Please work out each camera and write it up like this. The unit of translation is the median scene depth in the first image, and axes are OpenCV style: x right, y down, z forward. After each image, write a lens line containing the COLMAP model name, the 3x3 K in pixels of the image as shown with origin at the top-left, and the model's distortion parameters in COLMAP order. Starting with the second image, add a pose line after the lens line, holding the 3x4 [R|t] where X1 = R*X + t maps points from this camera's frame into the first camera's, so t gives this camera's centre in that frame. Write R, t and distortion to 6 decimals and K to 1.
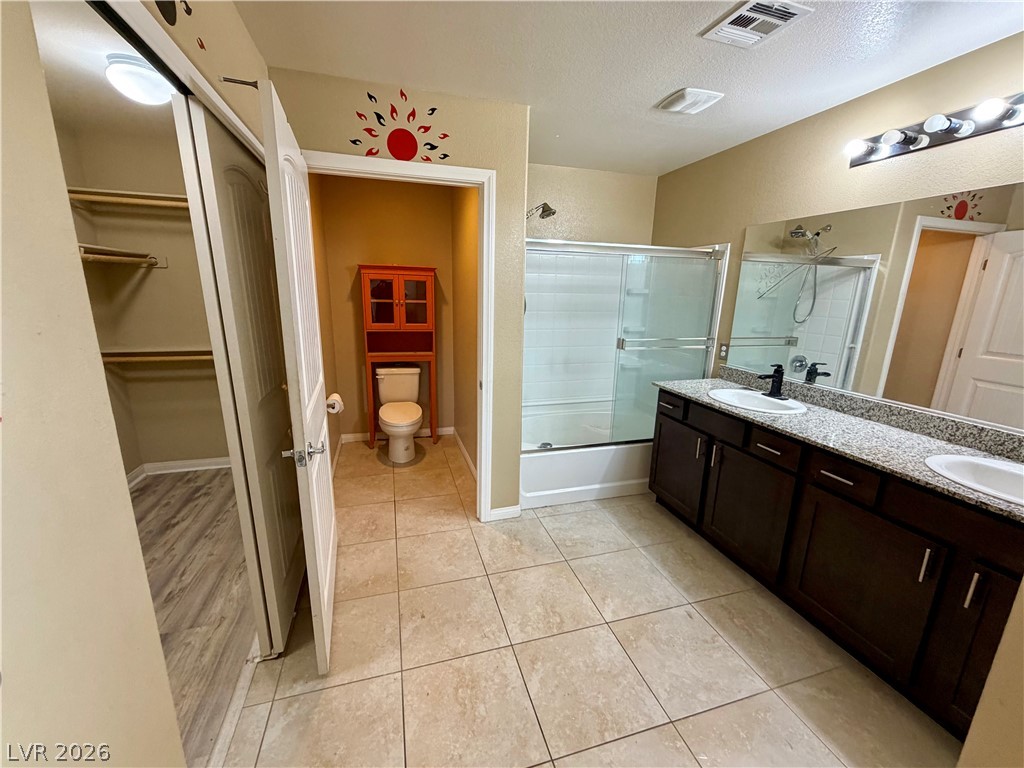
lens RADIAL K [[409.3, 0, 509.2], [0, 409.3, 383.7], [0, 0, 1]] dist [-0.000415, -0.000110]
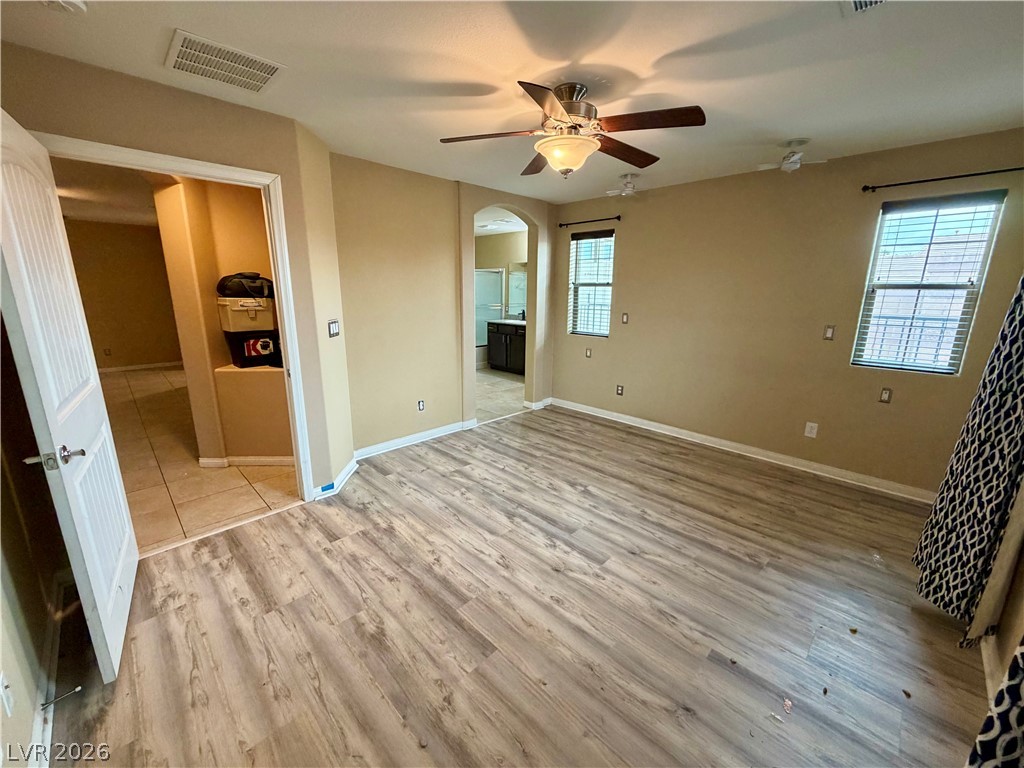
lens RADIAL K [[409.3, 0, 509.2], [0, 409.3, 383.7], [0, 0, 1]] dist [-0.000415, -0.000110]
pose [[0.881023, -0.119417, 0.457754, -0.779850], [0.114352, 0.992679, 0.038875, 0.321386], [-0.459045, 0.018095, 0.888229, -1.436527]]
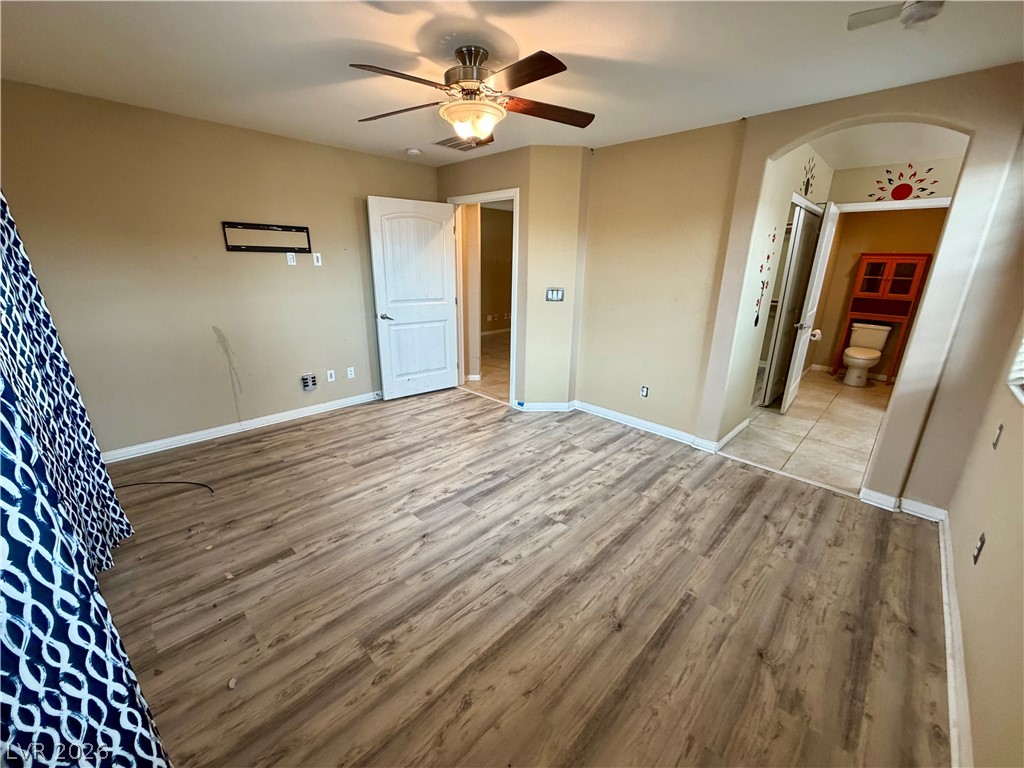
lens RADIAL K [[409.3, 0, 509.2], [0, 409.3, 383.7], [0, 0, 1]] dist [-0.000415, -0.000110]
pose [[0.482902, 0.240508, -0.841999, 0.509656], [-0.206860, 0.965660, 0.157193, 0.272963], [0.850891, 0.098267, 0.516070, -1.098387]]
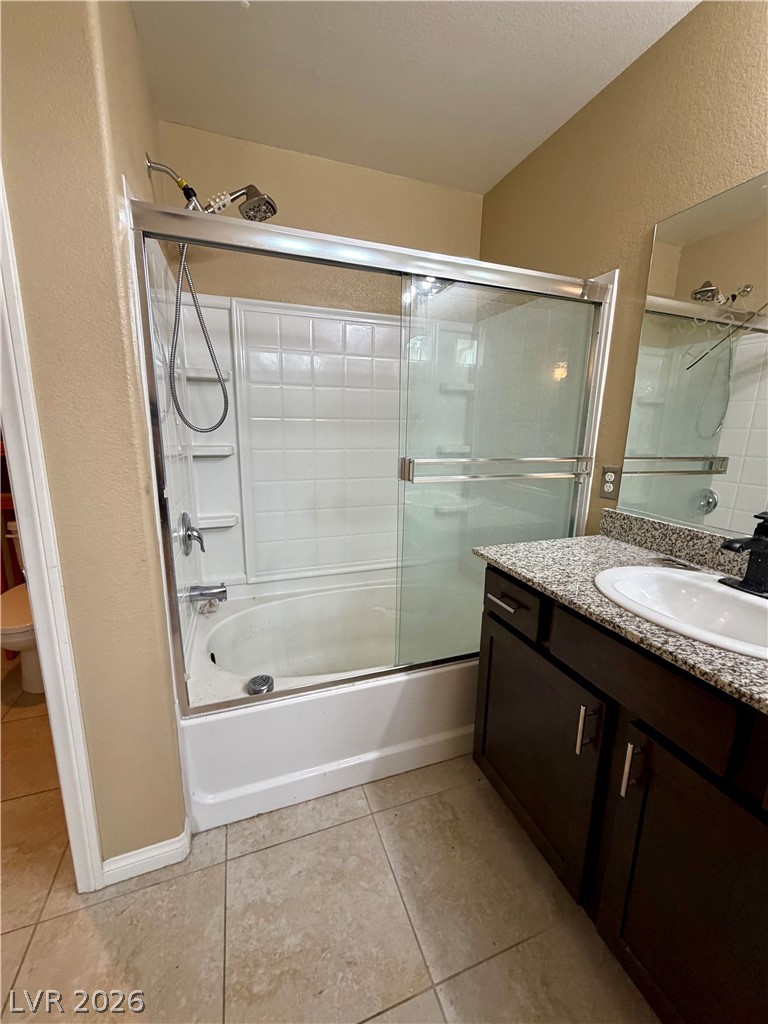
lens RADIAL K [[409.3, 0, 385.6], [0, 409.3, 509.1], [0, 0, 1]] dist [-0.000415, -0.000110]
pose [[0.997772, -0.016355, 0.064679, 0.219358], [0.017930, 0.999555, -0.023853, -0.040870], [-0.064260, 0.024960, 0.997621, 0.530733]]
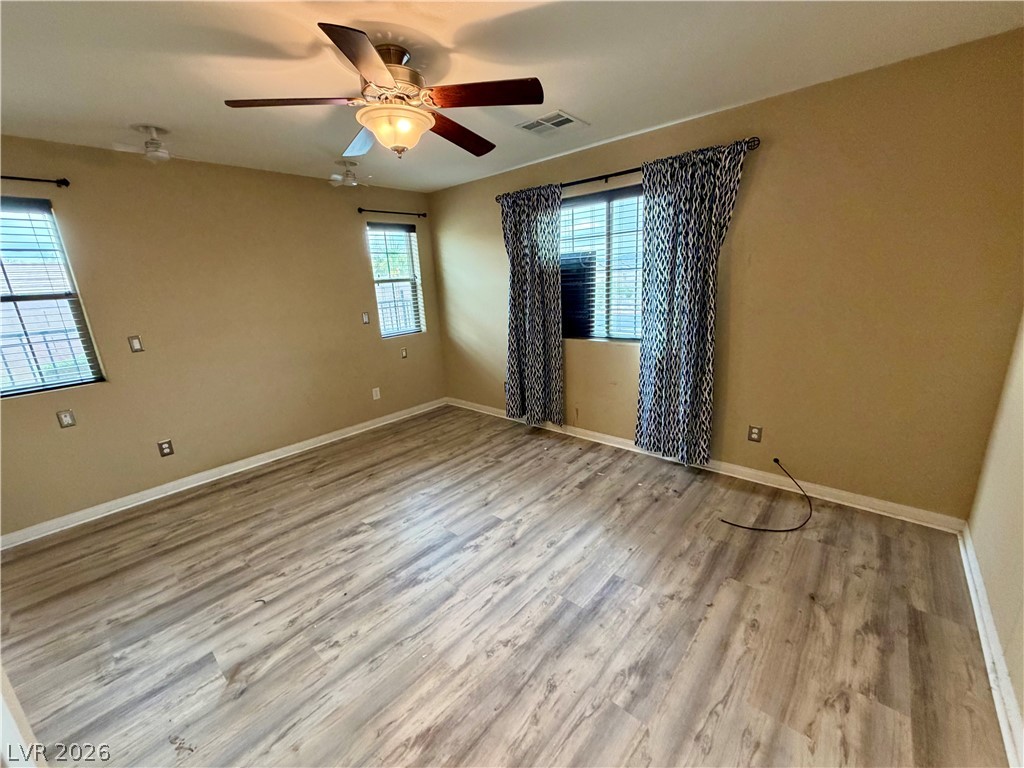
lens RADIAL K [[410.9, 0, 509.8], [0, 410.9, 382.5], [0, 0, 1]] dist [-0.001784, 0.000108]
pose [[-0.523377, -0.206810, 0.826623, -1.011896], [0.232102, 0.898817, 0.371828, 0.099166], [-0.819881, 0.386467, -0.422419, -0.519125]]
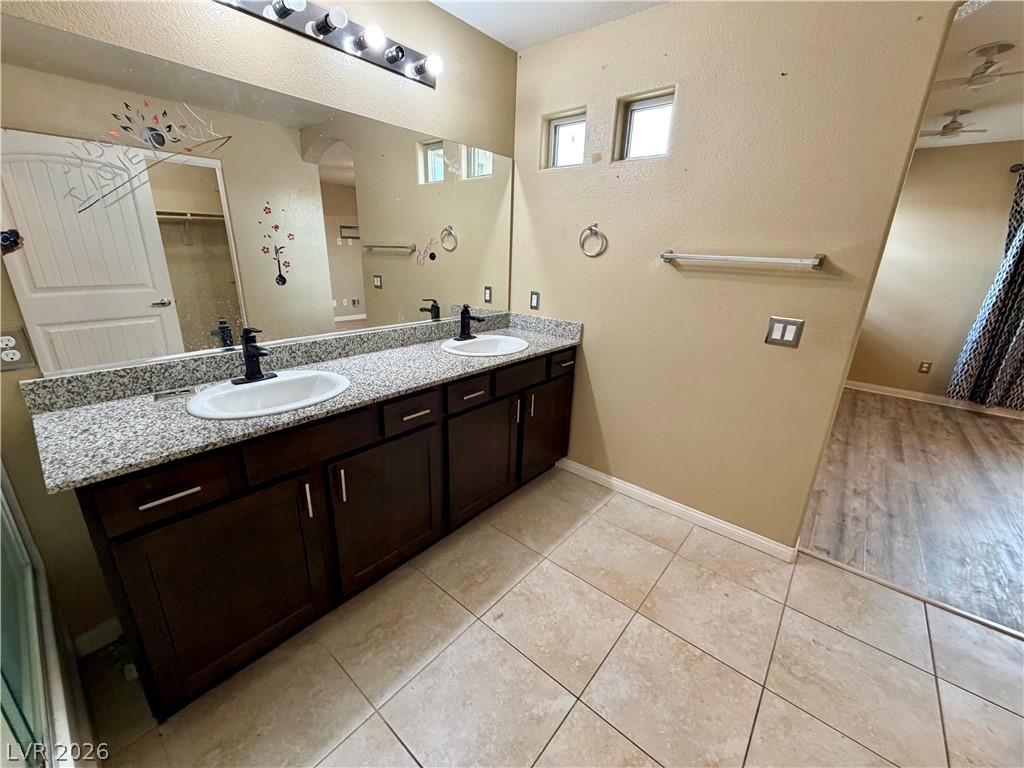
lens RADIAL K [[409.3, 0, 509.2], [0, 409.3, 383.7], [0, 0, 1]] dist [-0.000415, -0.000110]
pose [[-0.546054, -0.298706, 0.782688, -0.061457], [0.148793, 0.884839, 0.441498, -0.160388], [-0.824431, 0.357540, -0.438725, 0.828916]]
